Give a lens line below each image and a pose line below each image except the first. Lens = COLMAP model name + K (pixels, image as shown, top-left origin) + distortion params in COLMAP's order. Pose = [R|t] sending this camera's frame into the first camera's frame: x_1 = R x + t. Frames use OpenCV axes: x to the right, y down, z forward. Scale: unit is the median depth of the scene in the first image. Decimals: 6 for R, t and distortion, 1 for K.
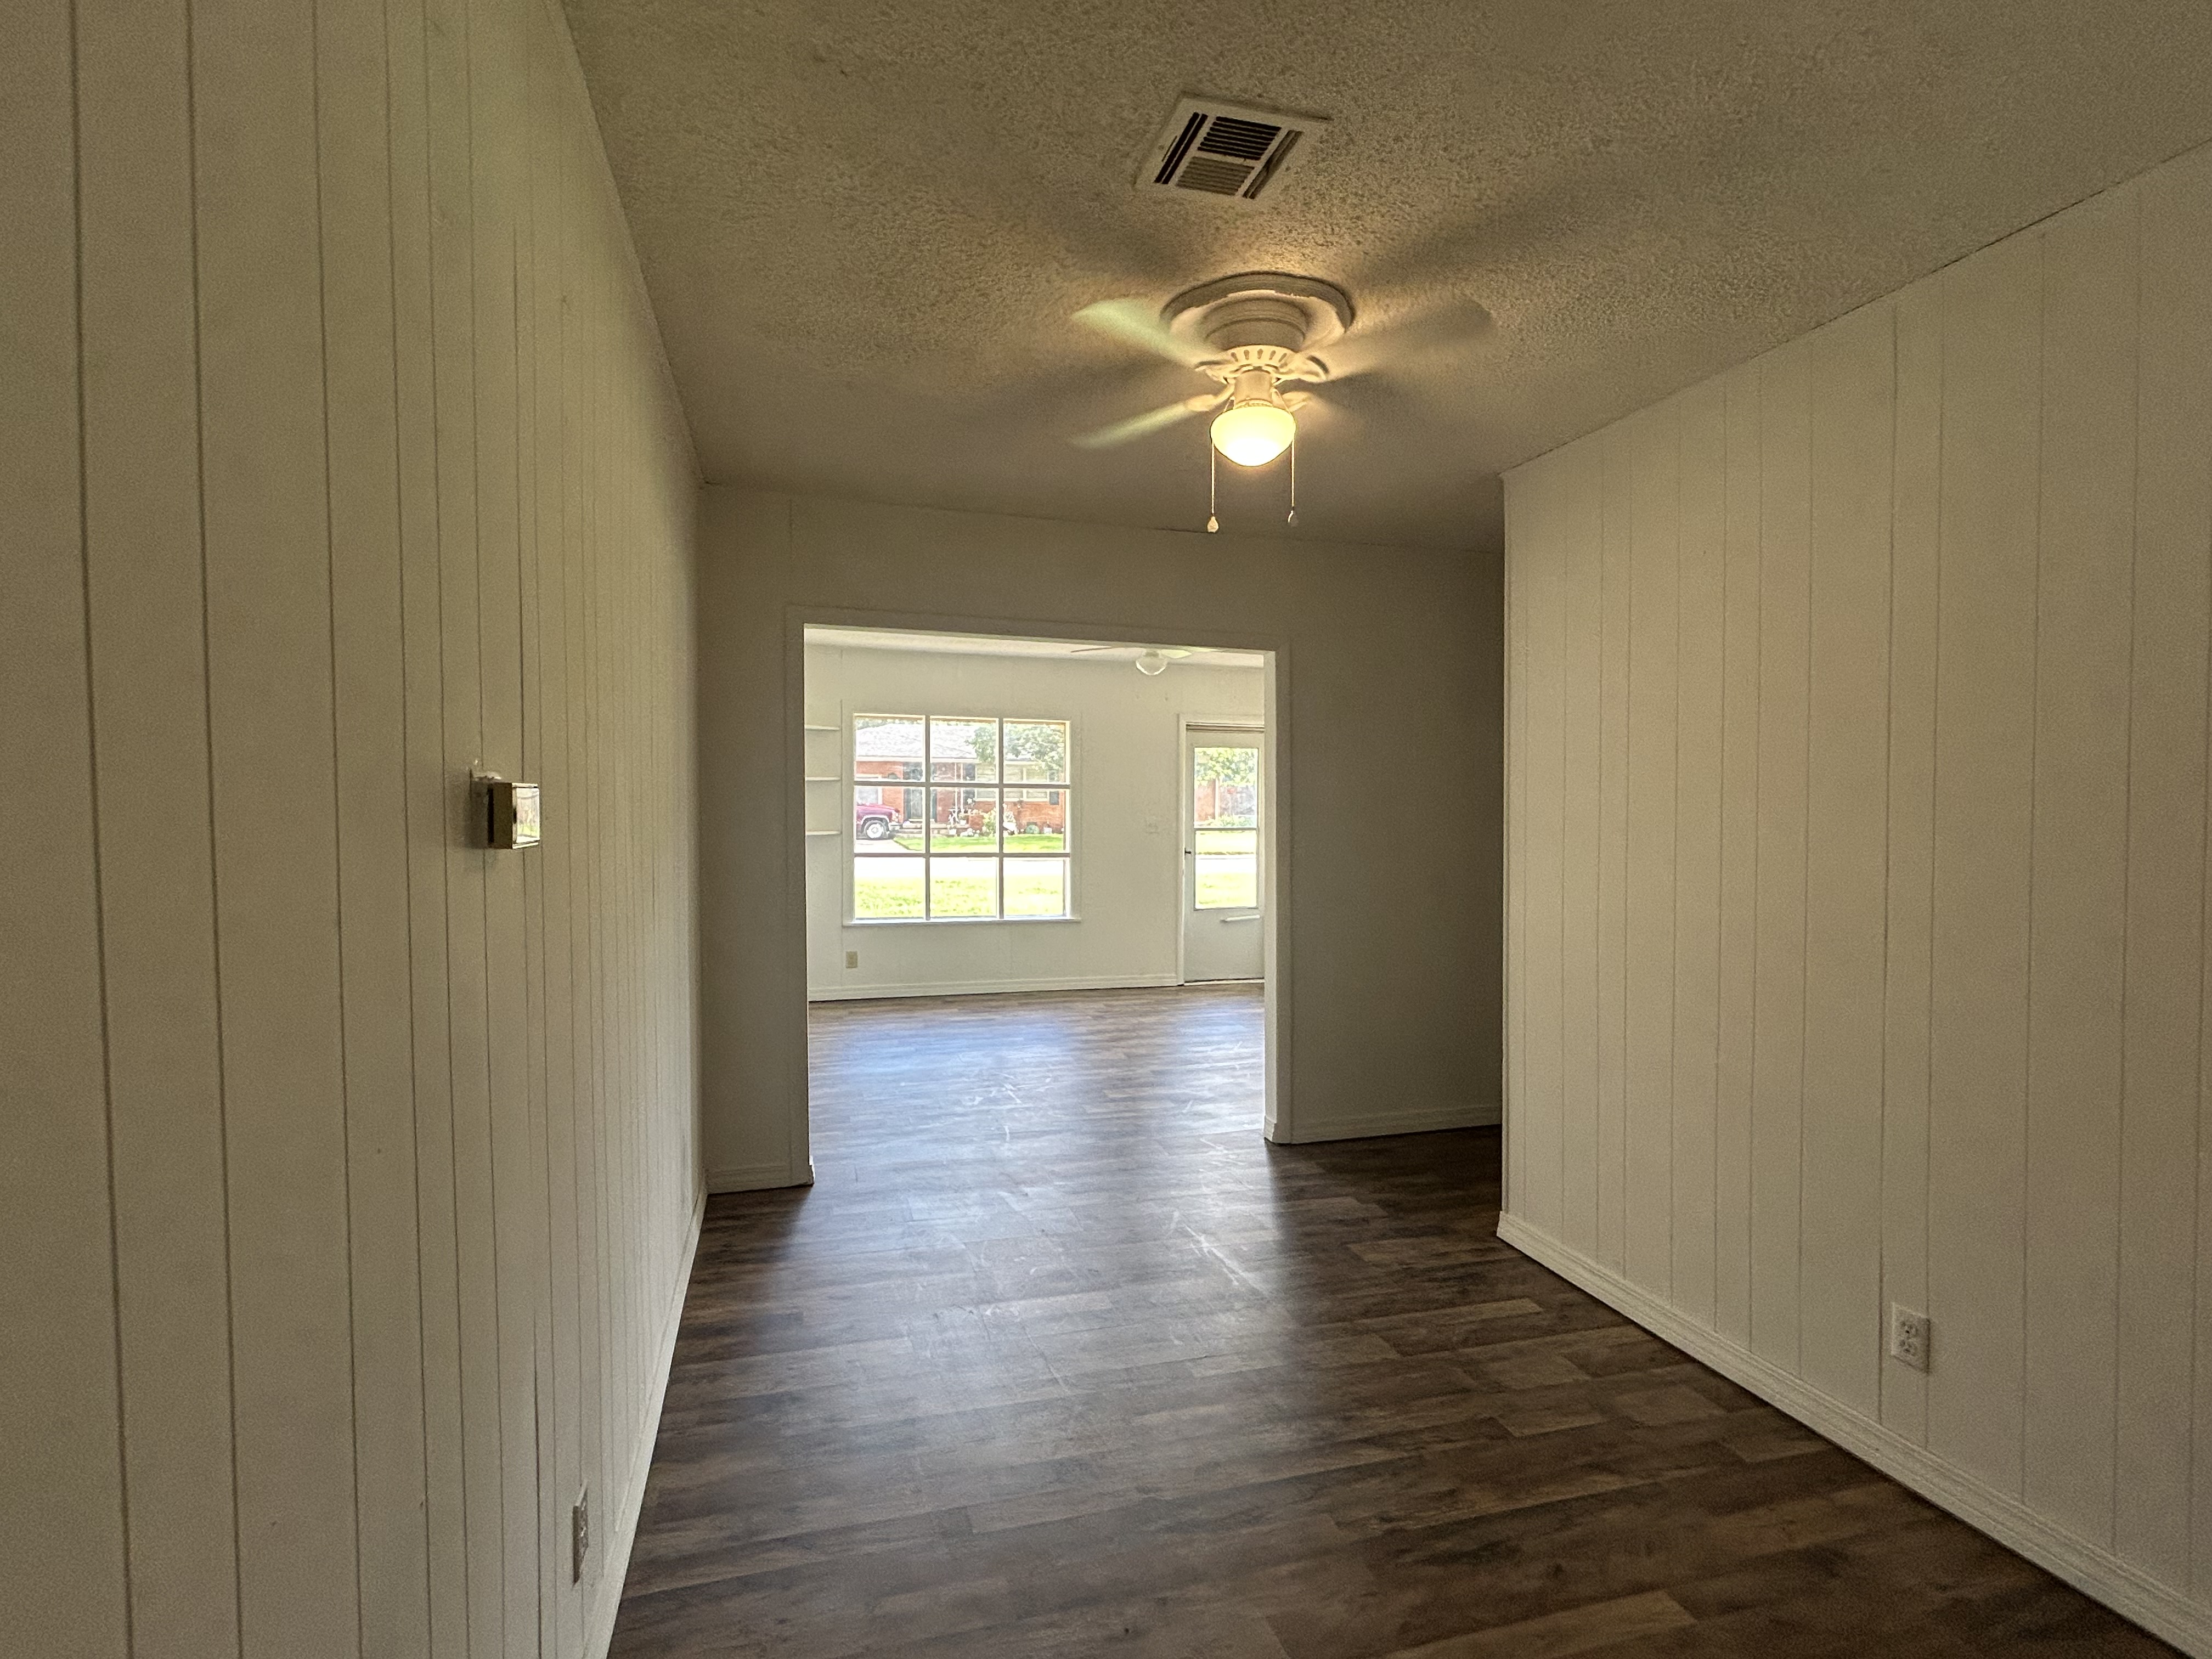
lens RADIAL K [[1037.0, 0, 1095.3], [0, 1037.0, 831.9], [0, 0, 1]] dist [0.001676, 0.000347]
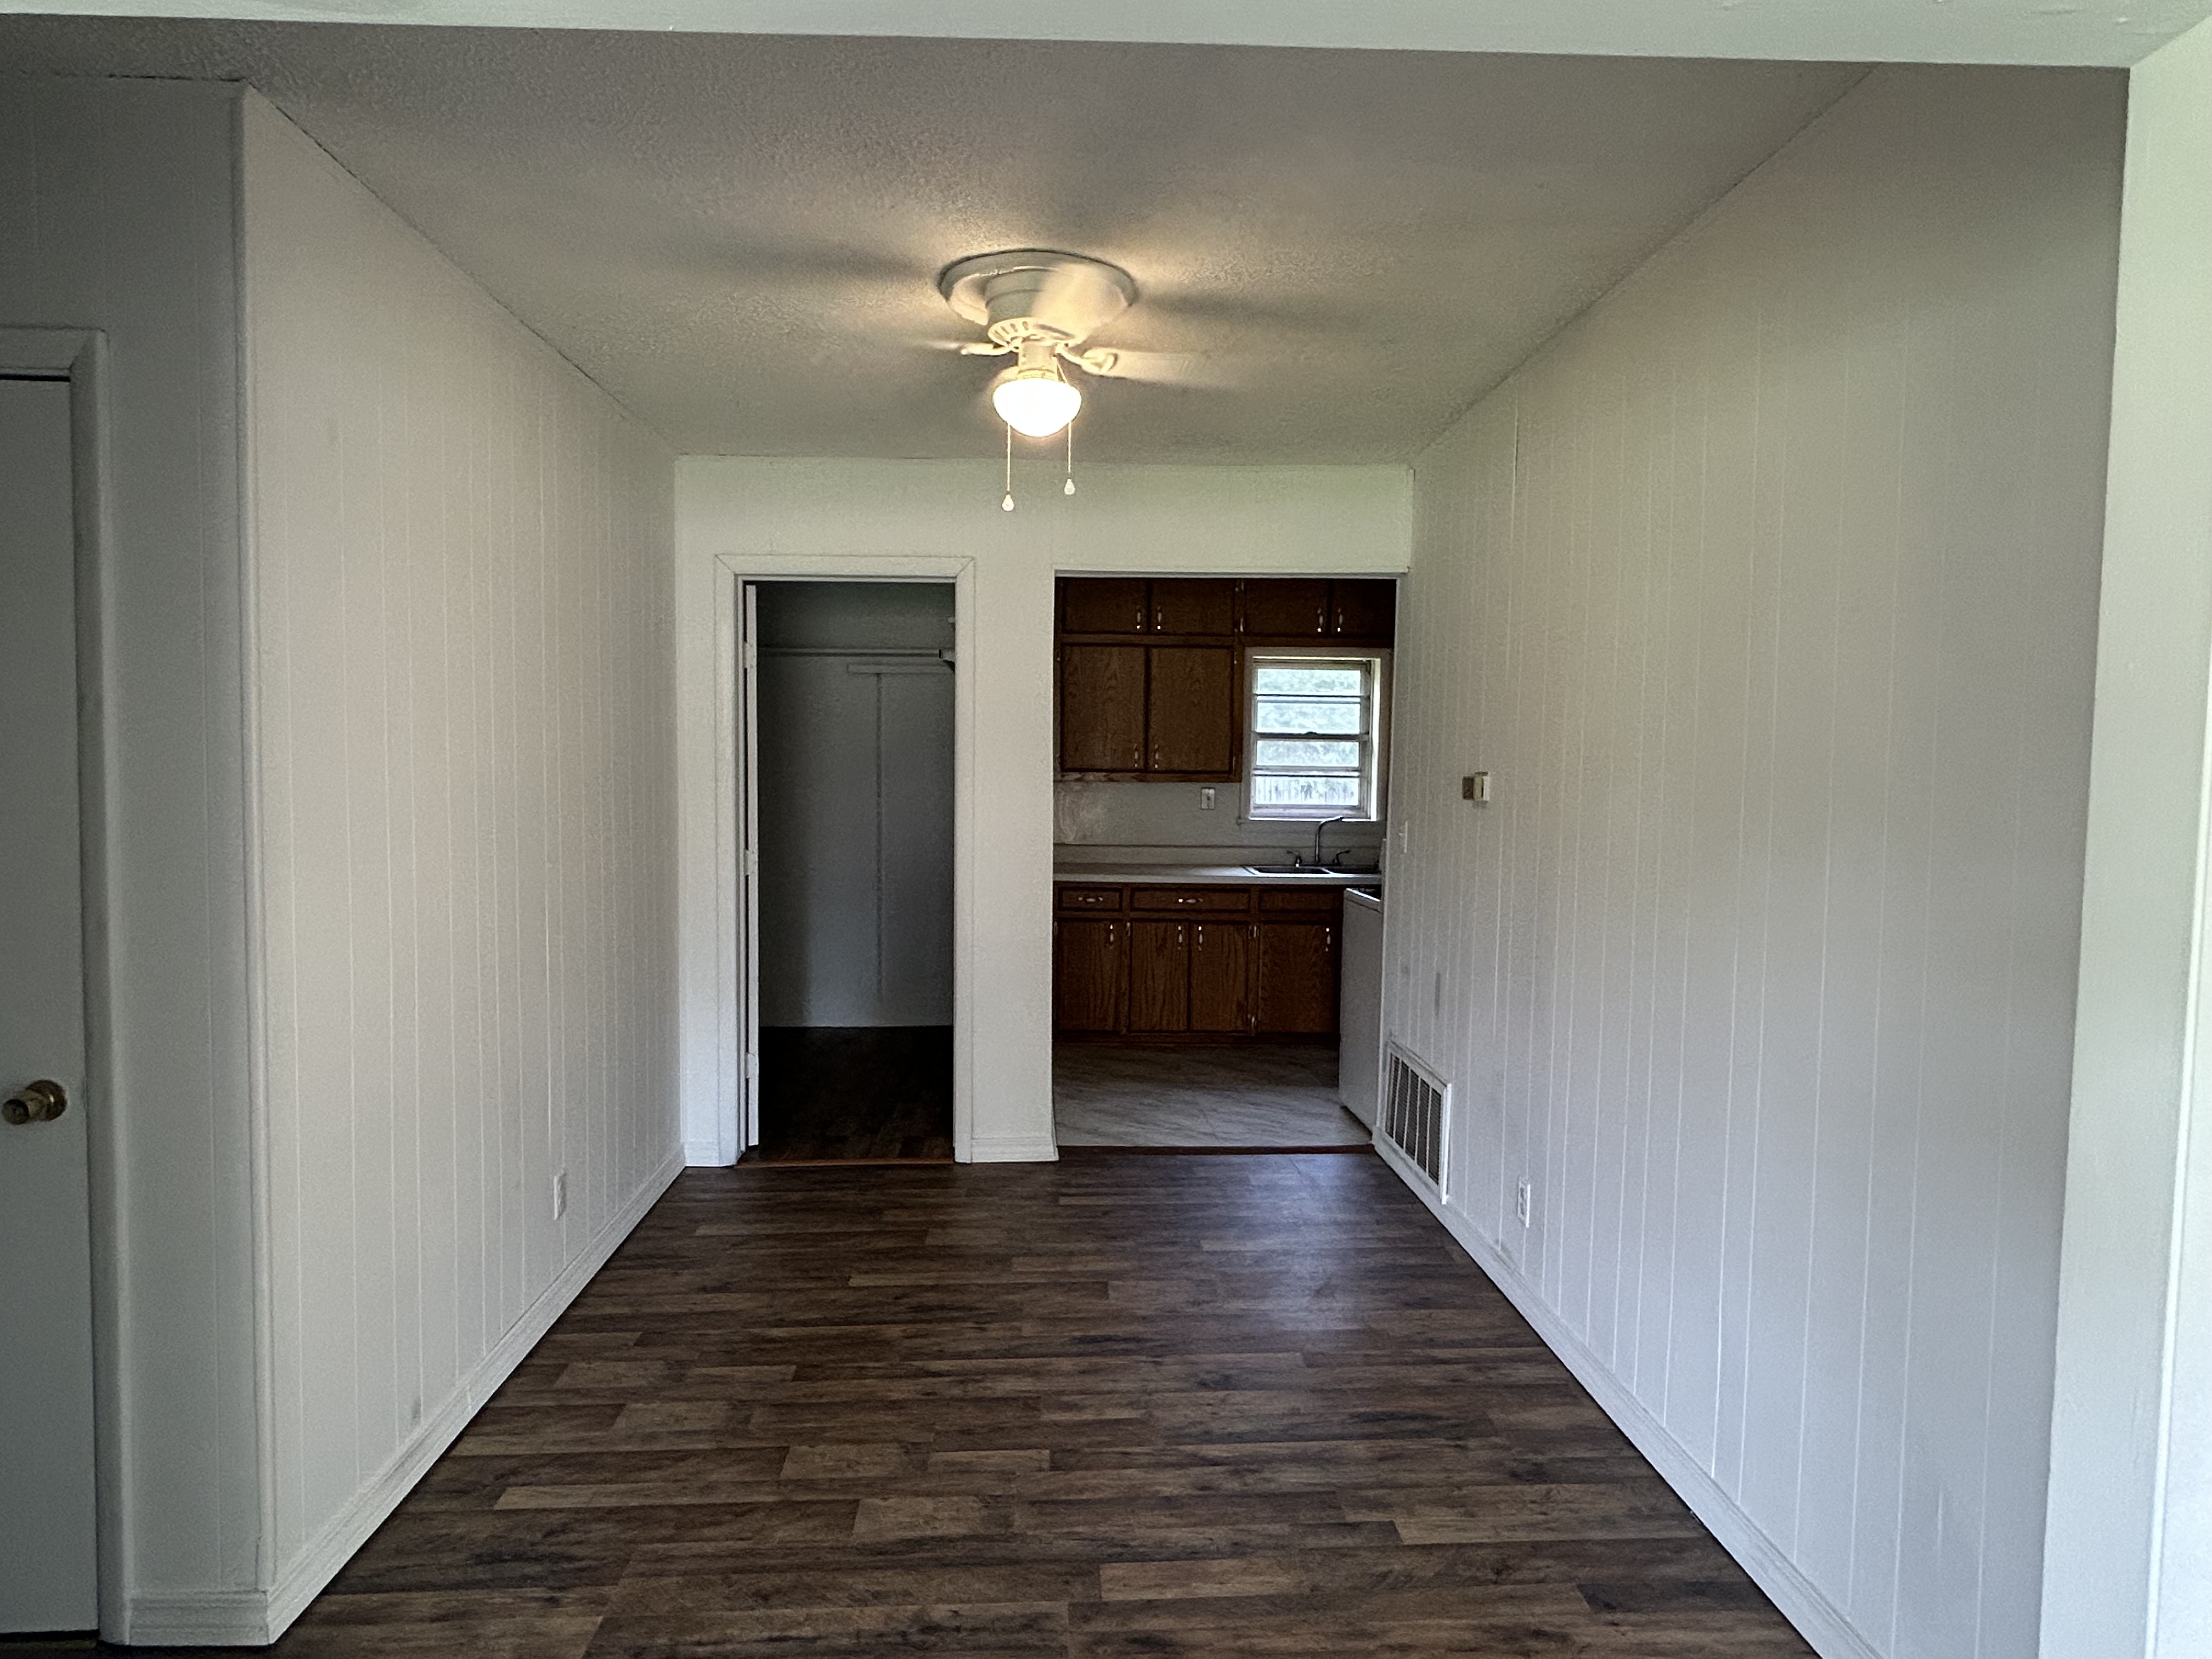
lens RADIAL K [[1288.9, 0, 1113.2], [0, 1288.9, 833.1], [0, 0, 1]] dist [0.002042, 0.002422]
pose [[-0.974664, -0.024689, 0.222307, -0.190997], [-0.008038, 0.997114, 0.075499, -0.069174], [-0.223530, 0.071799, -0.972049, 2.107501]]
